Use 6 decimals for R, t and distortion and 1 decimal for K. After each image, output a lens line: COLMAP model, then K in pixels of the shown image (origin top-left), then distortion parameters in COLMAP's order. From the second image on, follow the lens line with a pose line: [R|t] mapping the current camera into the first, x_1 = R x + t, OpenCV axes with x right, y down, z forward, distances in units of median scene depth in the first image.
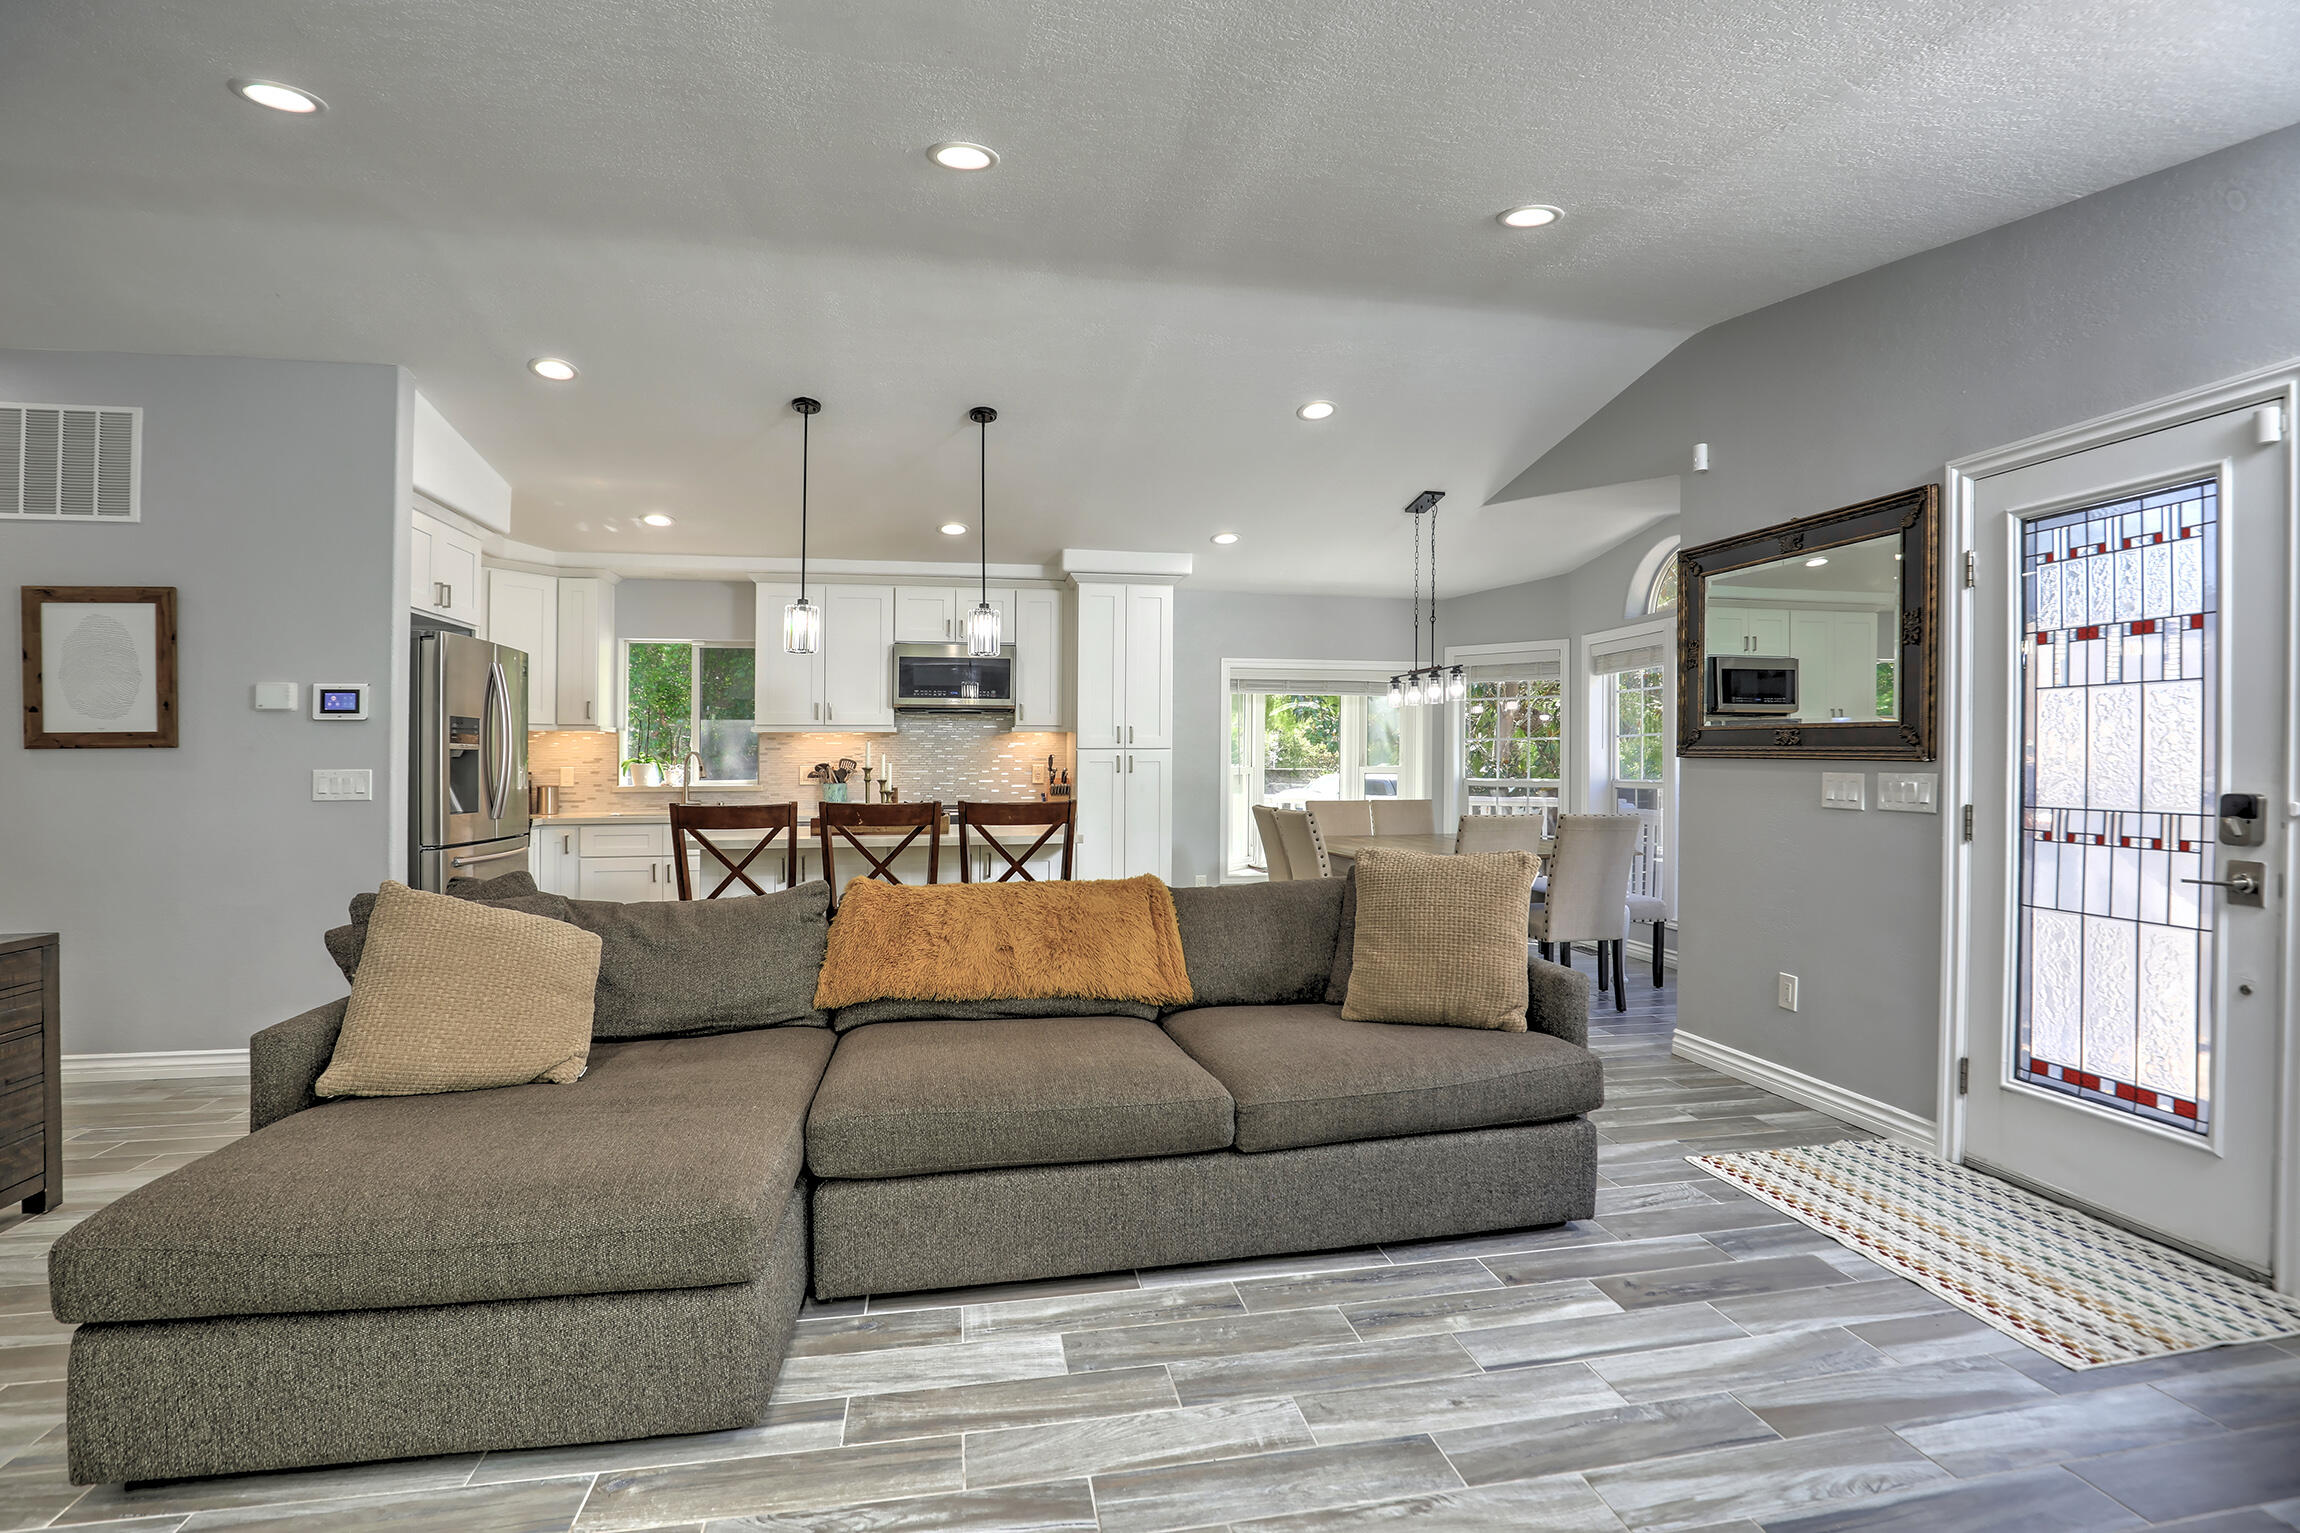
lens RADIAL K [[1057.0, 0, 1150.5], [0, 1057.0, 767.5], [0, 0, 1]] dist [-0.013662, 0.000523]
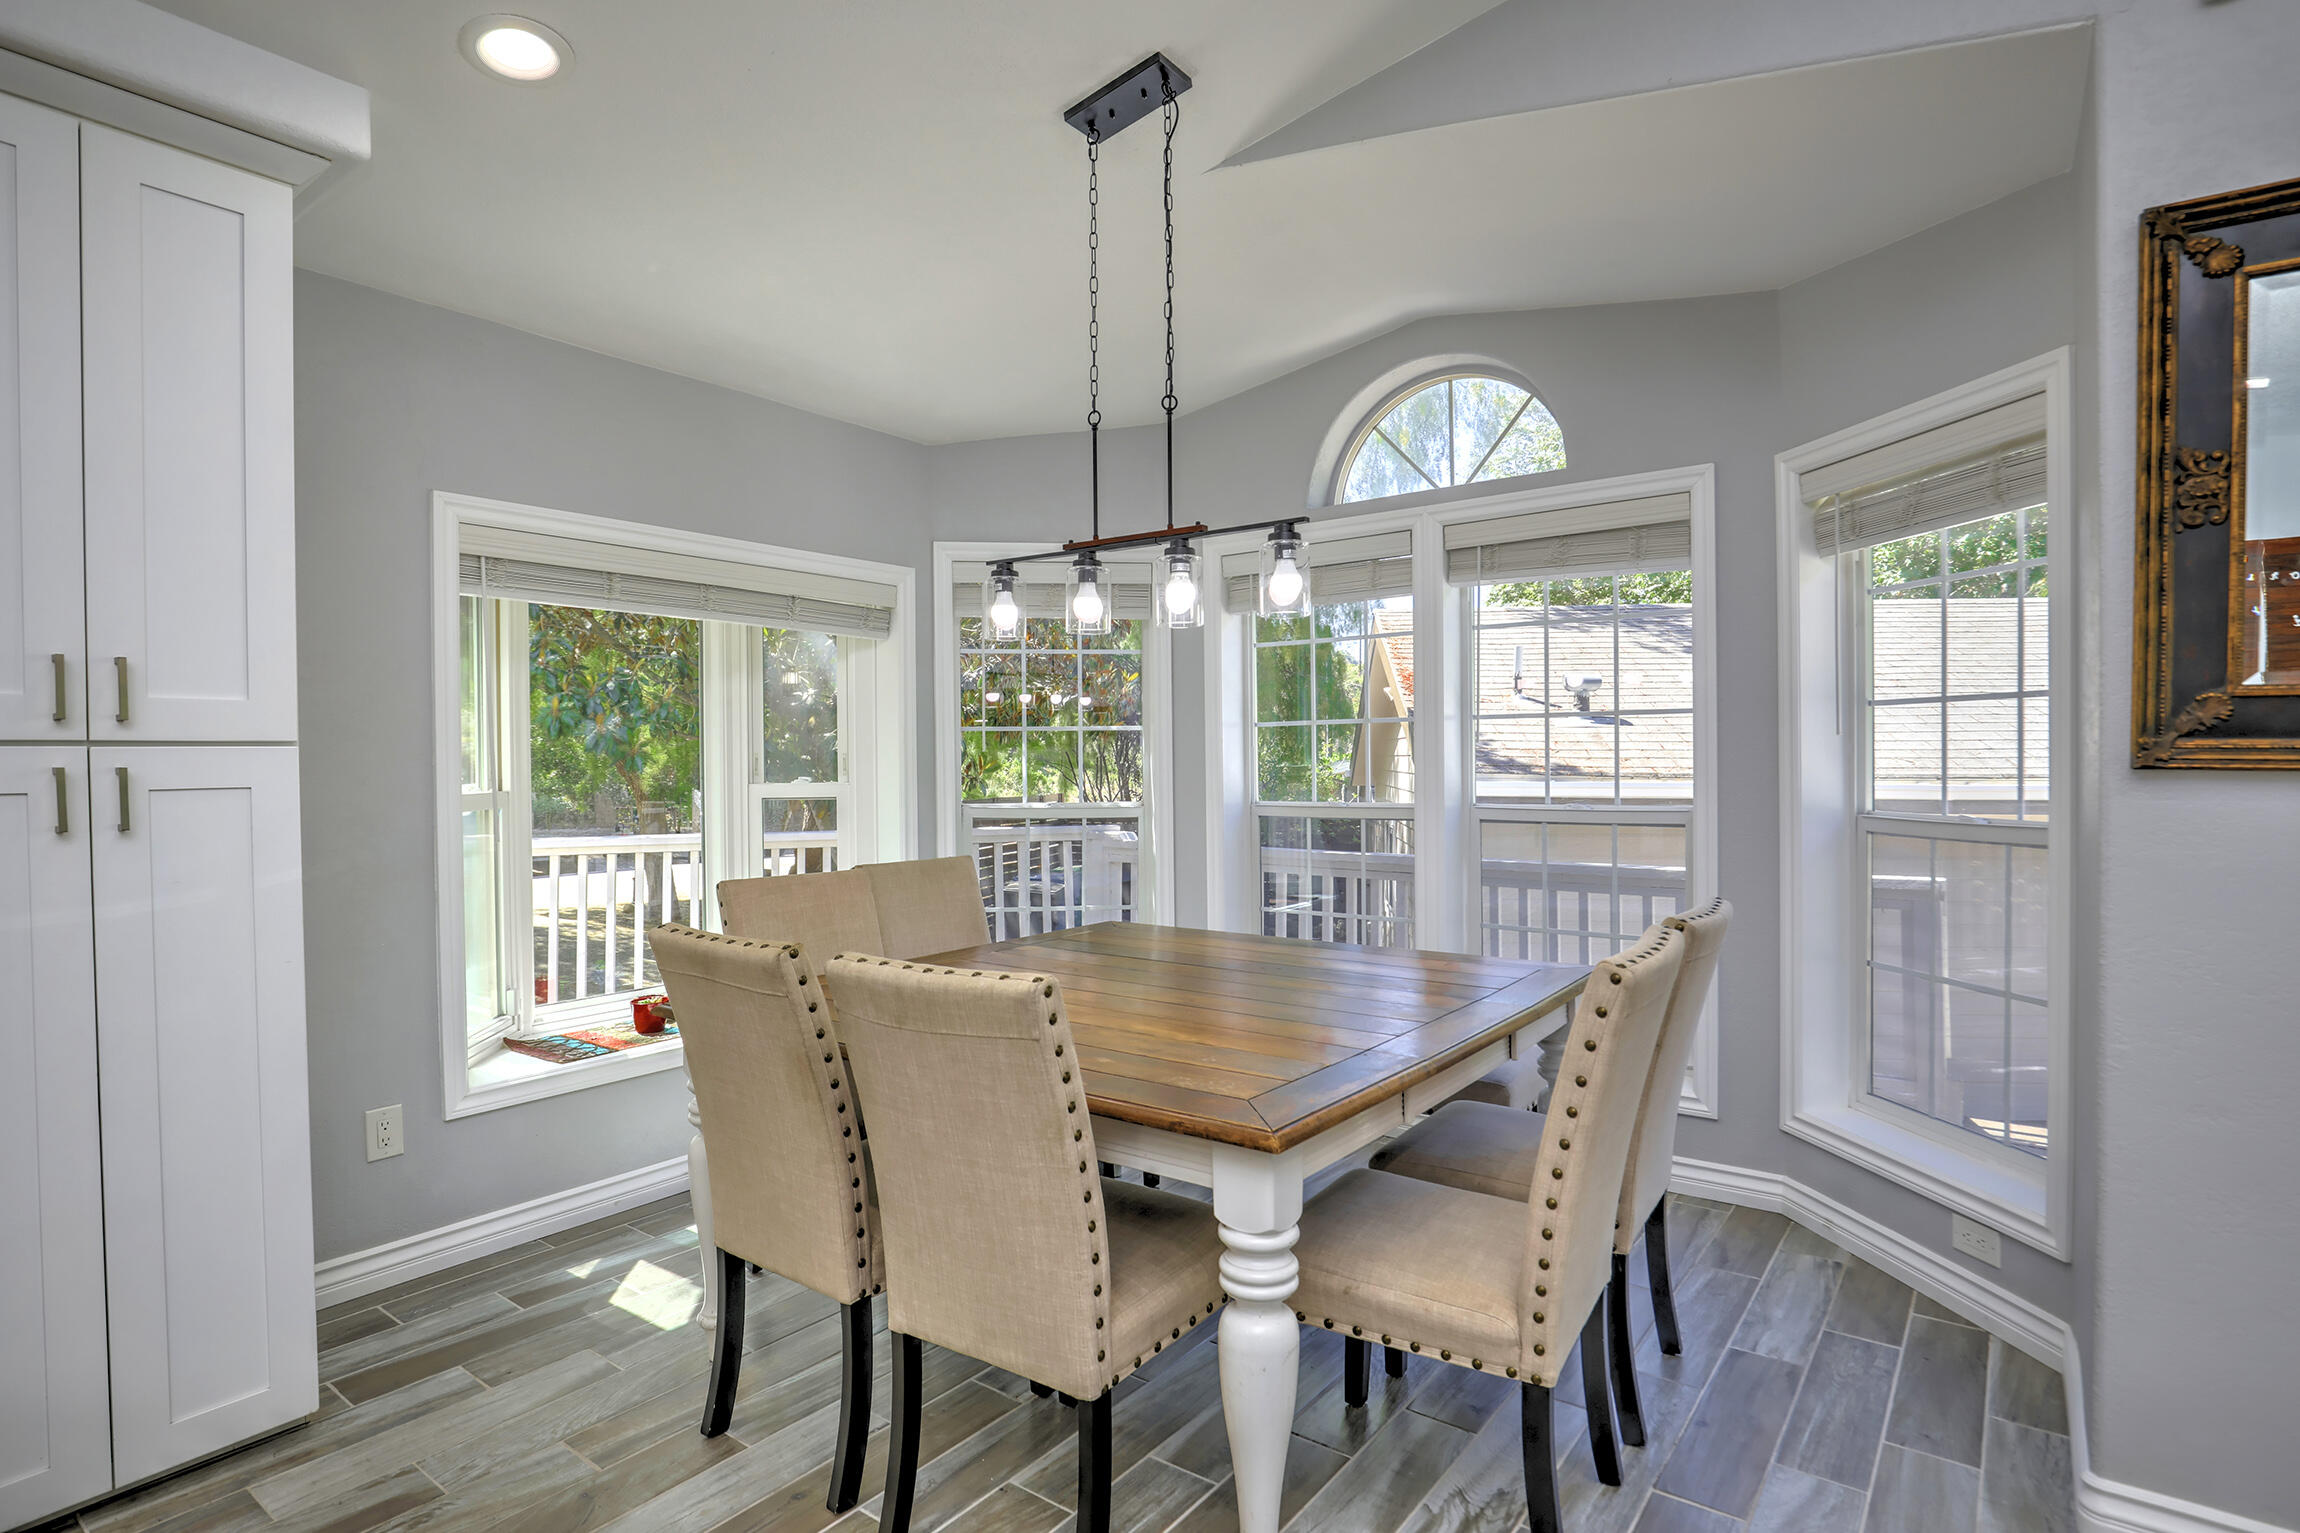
lens RADIAL K [[1163.9, 0, 1135.8], [0, 1163.9, 779.4], [0, 0, 1]] dist [-0.015109, -0.000972]
pose [[0.749464, -0.017432, 0.661815, -0.017896], [0.008084, 0.999820, 0.017181, -0.011567], [-0.661995, -0.007526, 0.749470, 0.614713]]
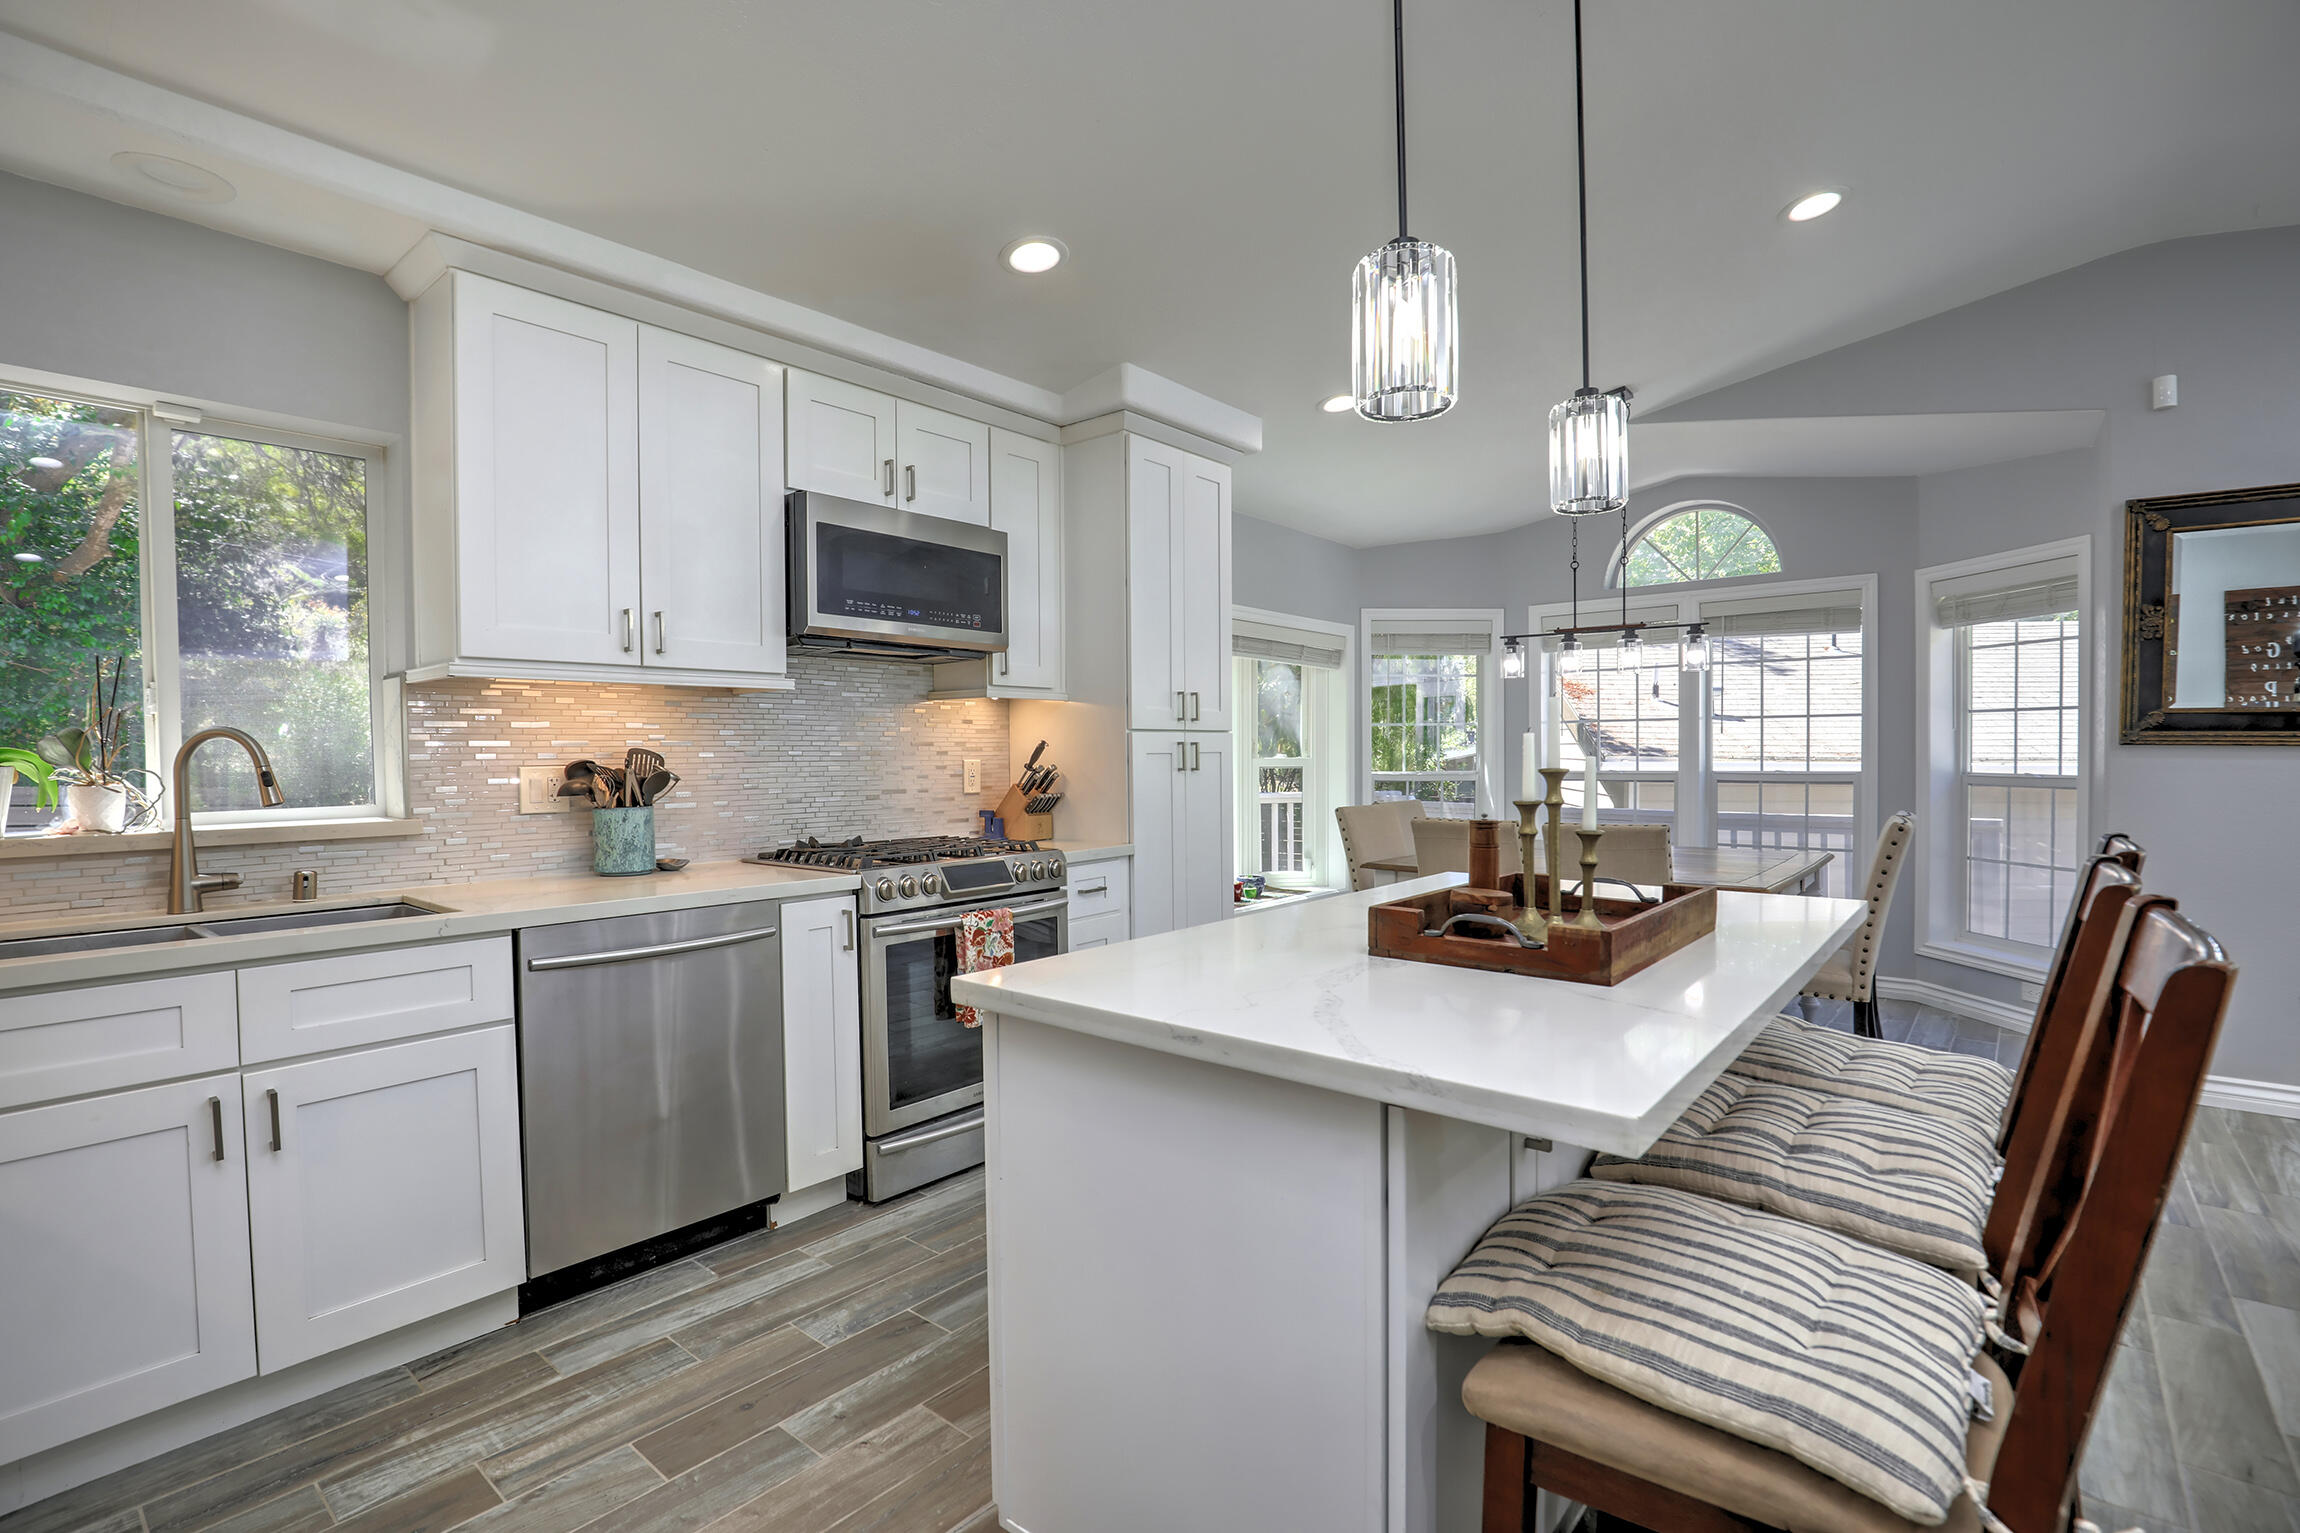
lens RADIAL K [[1057.0, 0, 1169.3], [0, 1057.0, 775.2], [0, 0, 1]] dist [-0.013662, 0.000523]
pose [[0.771398, -0.018263, 0.636091, -0.406918], [0.005440, 0.999741, 0.022107, -0.006360], [-0.636330, -0.013593, 0.771297, 0.554885]]
